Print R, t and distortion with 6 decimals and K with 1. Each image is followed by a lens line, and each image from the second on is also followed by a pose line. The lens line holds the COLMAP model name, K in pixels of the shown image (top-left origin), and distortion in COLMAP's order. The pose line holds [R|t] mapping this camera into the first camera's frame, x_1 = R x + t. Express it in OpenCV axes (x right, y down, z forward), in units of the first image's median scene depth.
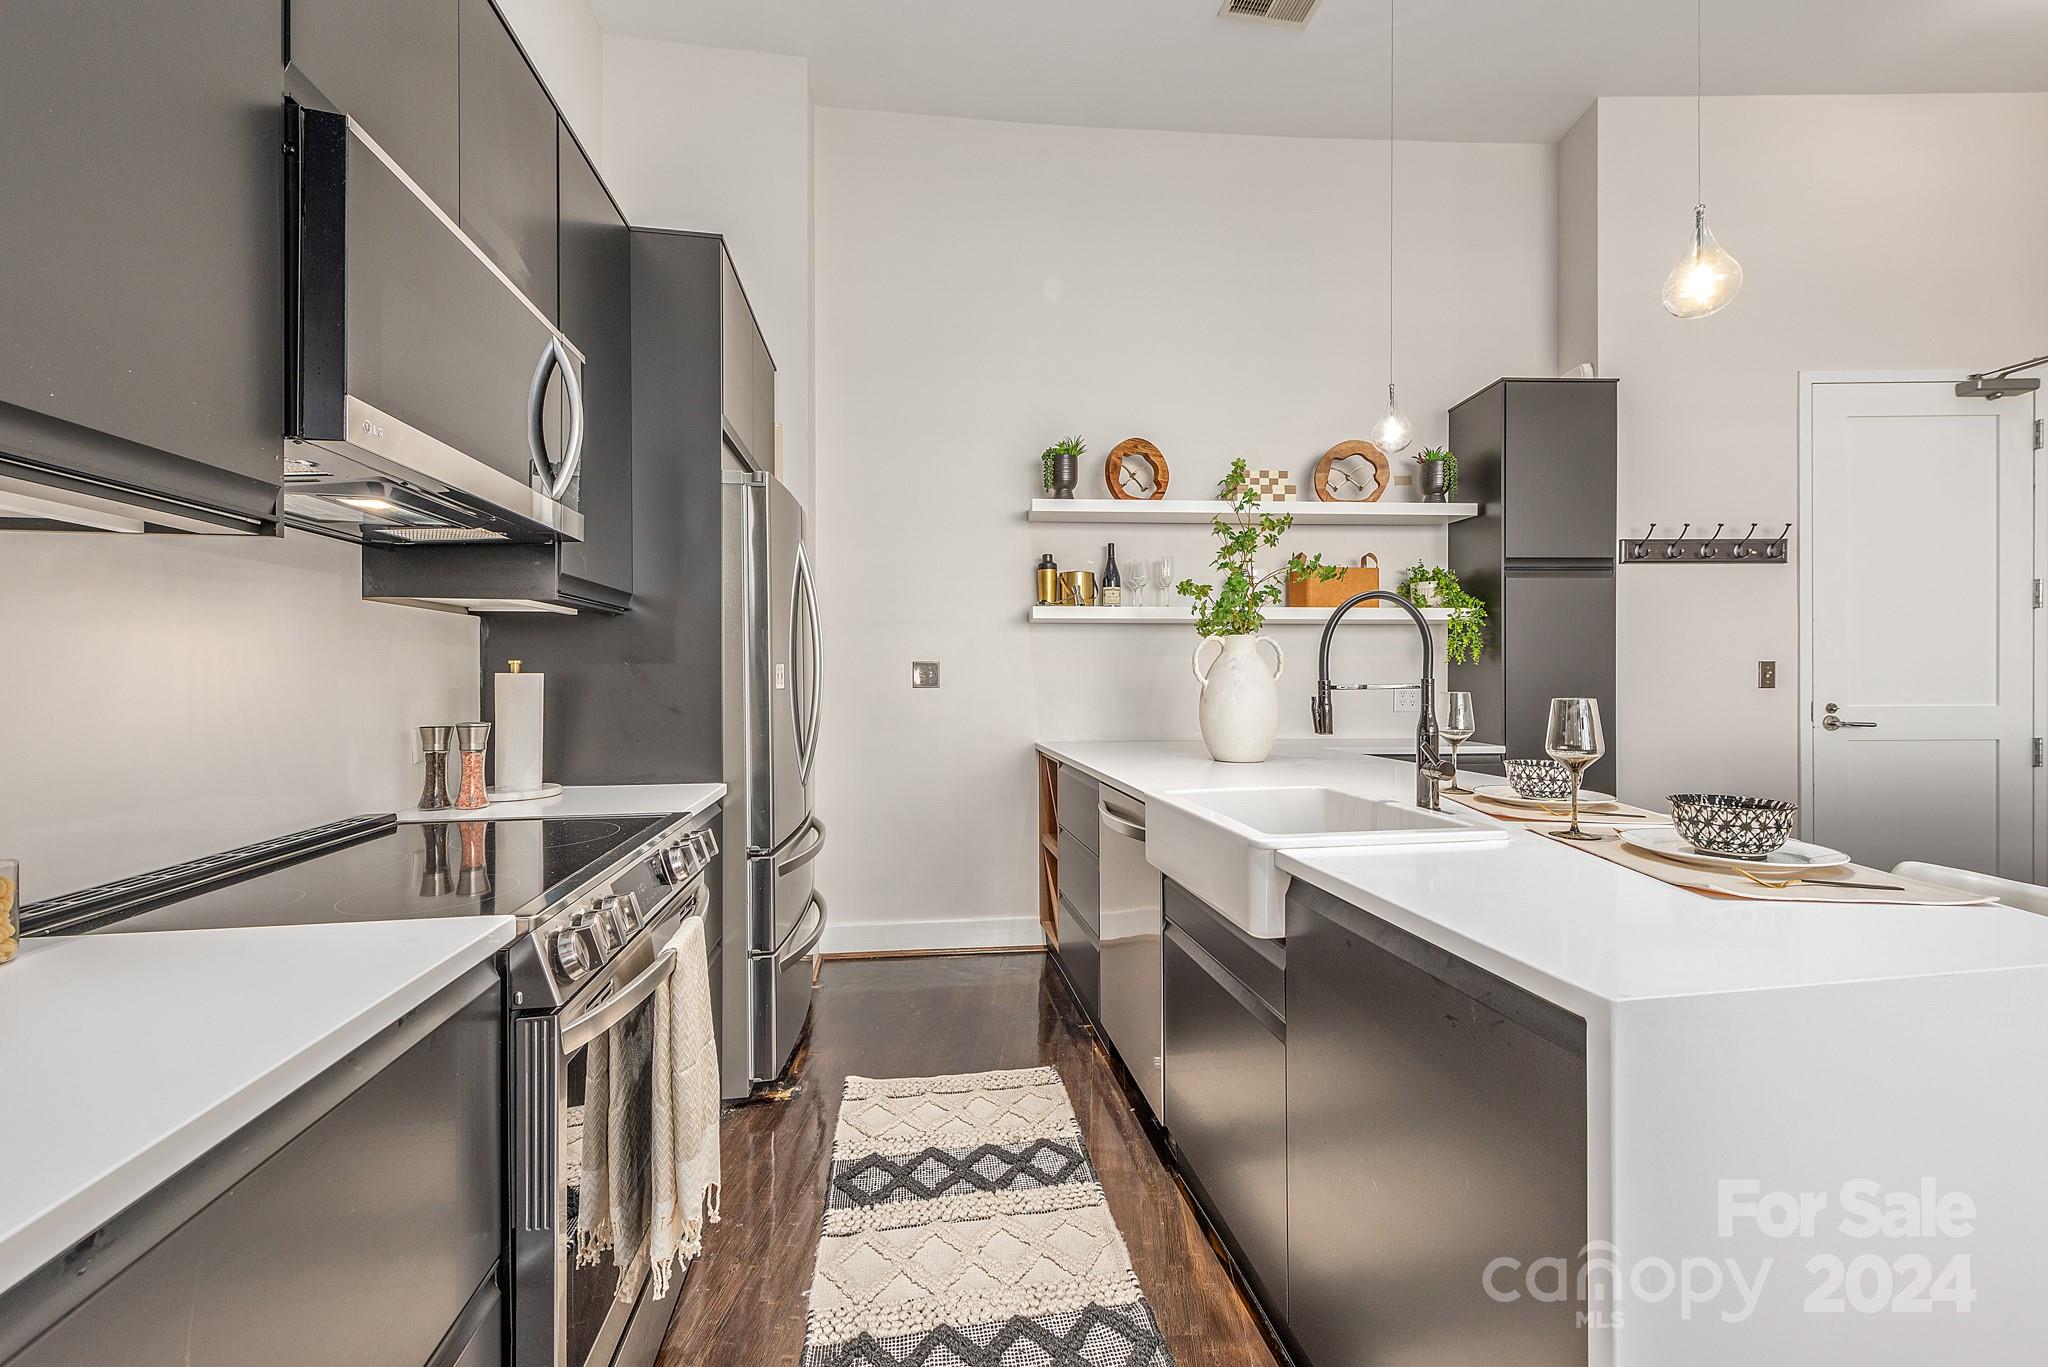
lens RADIAL K [[829.6, 0, 1045.3], [0, 829.6, 668.7], [0, 0, 1]] dist [0.010836, -0.003379]
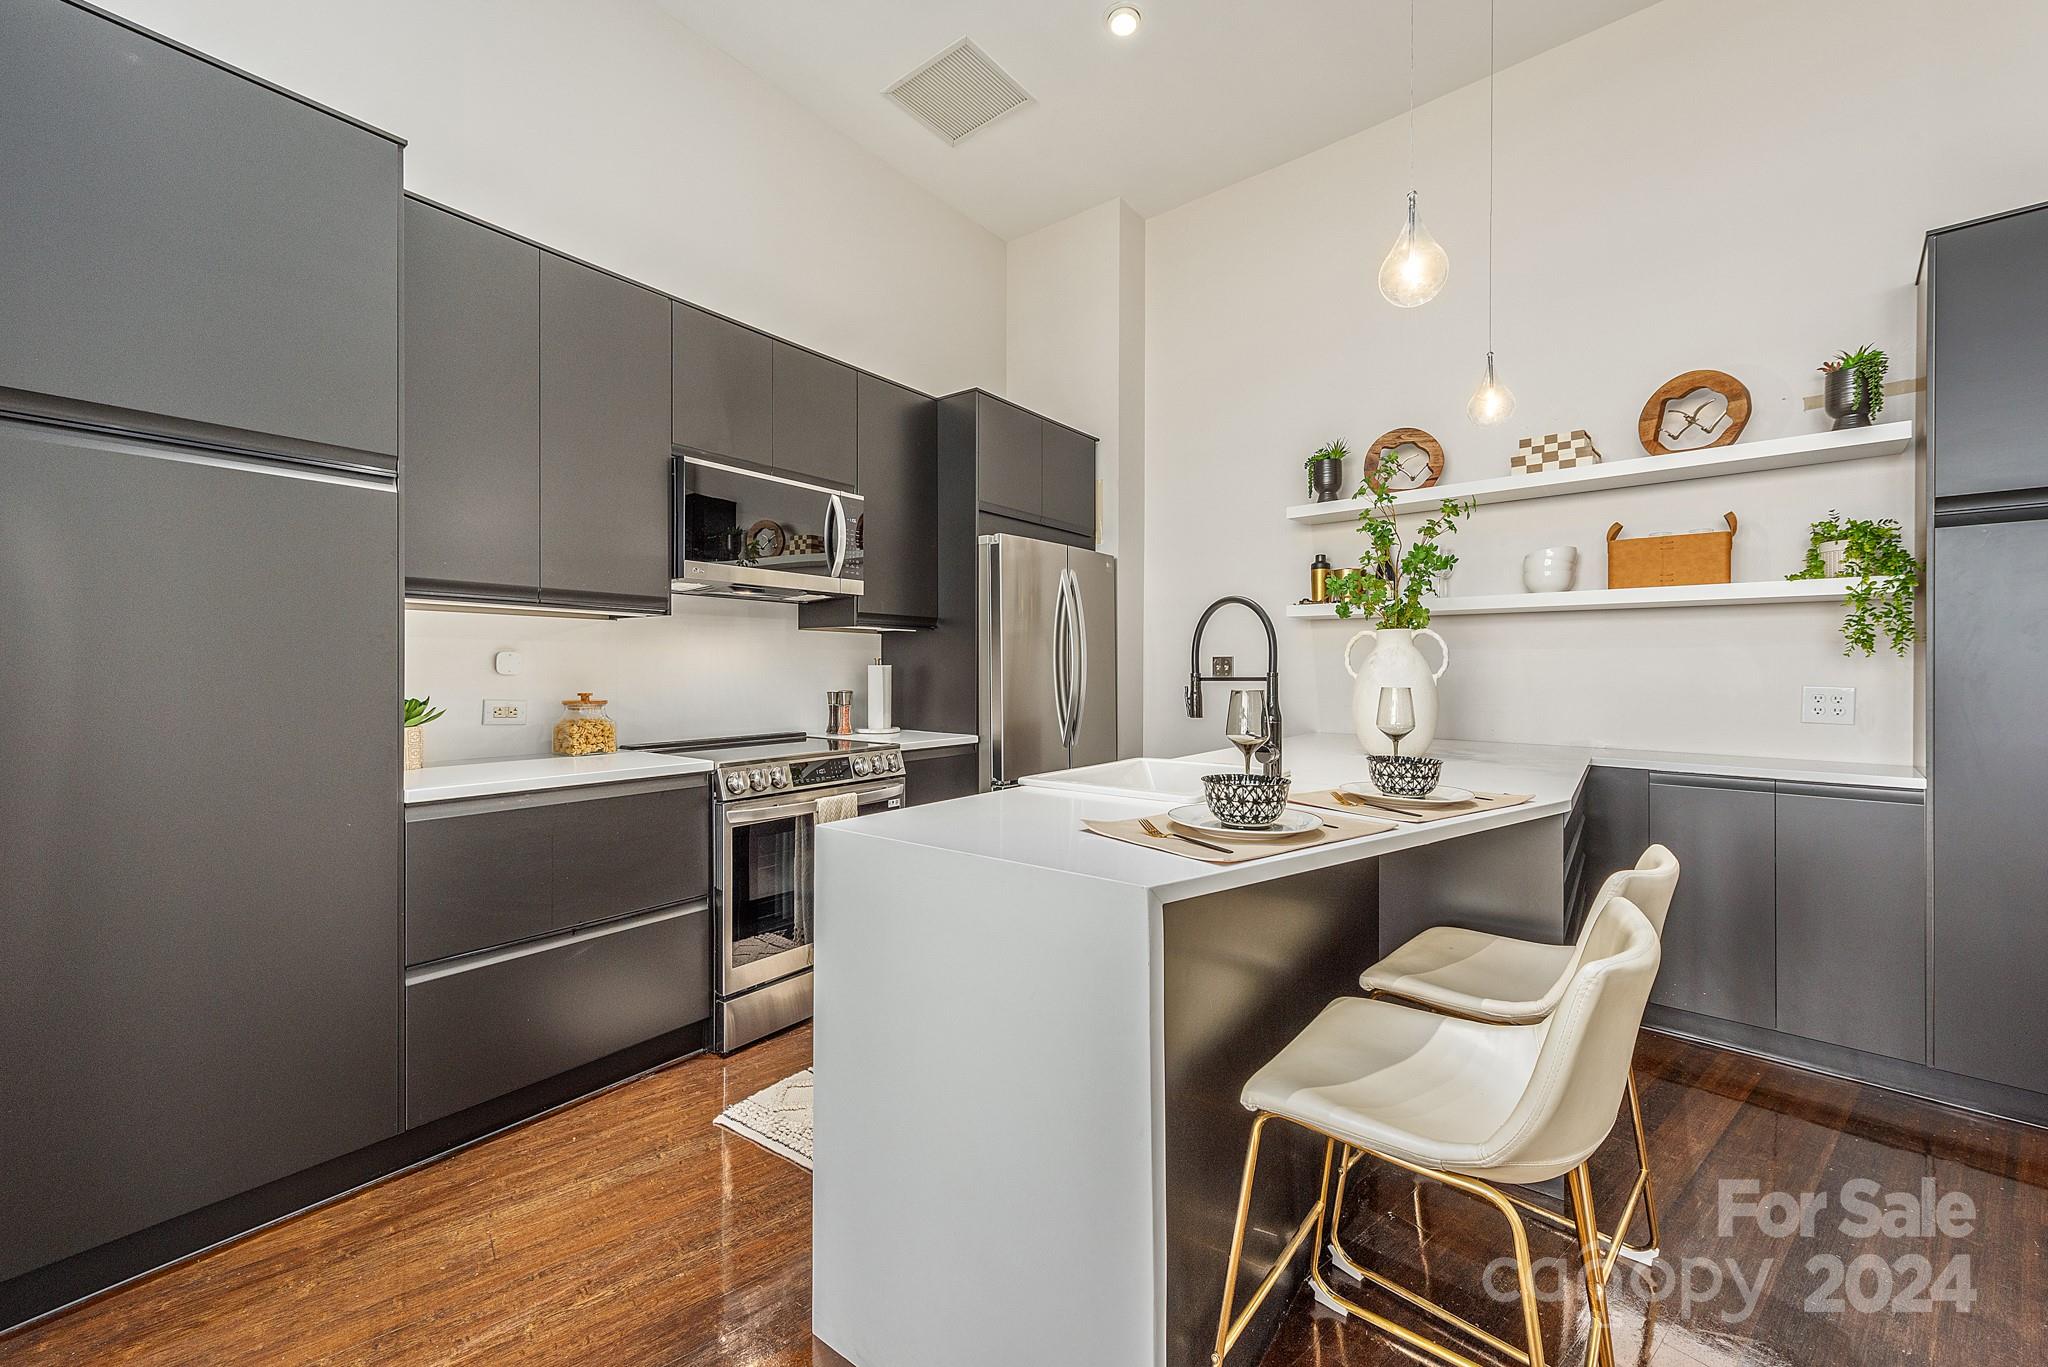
lens RADIAL K [[829.6, 0, 1015.5], [0, 829.6, 652.0], [0, 0, 1]] dist [0.010836, -0.003379]
pose [[0.668207, -0.007831, -0.743935, 0.539561], [0.000361, 0.999948, -0.010202, -0.002908], [0.743976, 0.006549, 0.668175, 0.001161]]
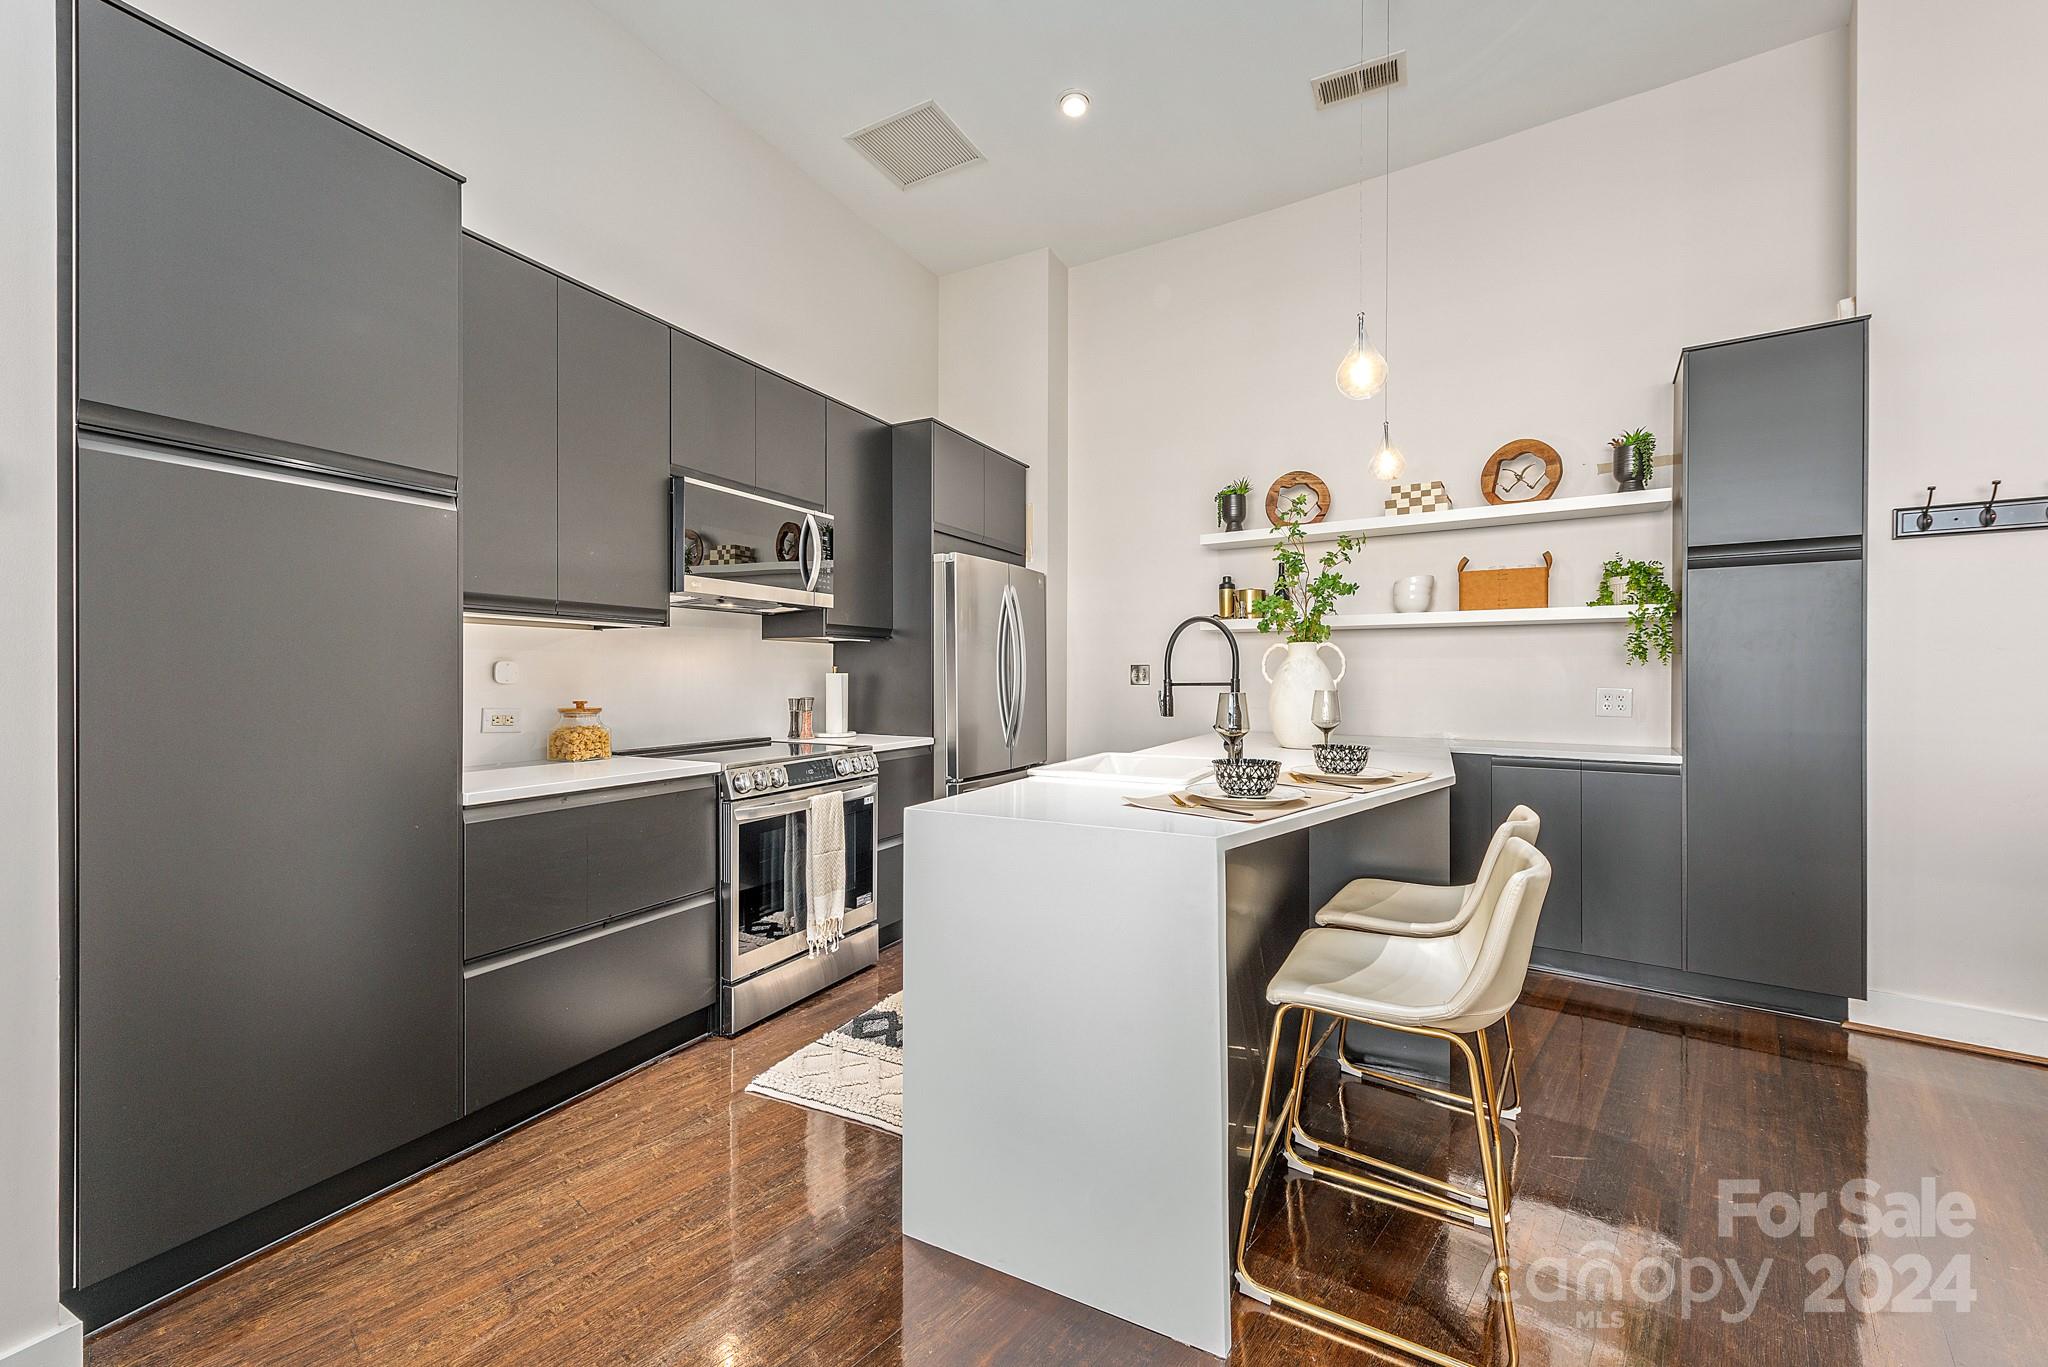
lens RADIAL K [[829.6, 0, 1016.1], [0, 829.6, 657.5], [0, 0, 1]] dist [0.010836, -0.003379]
pose [[0.785393, -0.008613, -0.618938, 0.522185], [0.001637, 0.999929, -0.011838, -0.004590], [0.618996, 0.008284, 0.785351, -0.153089]]
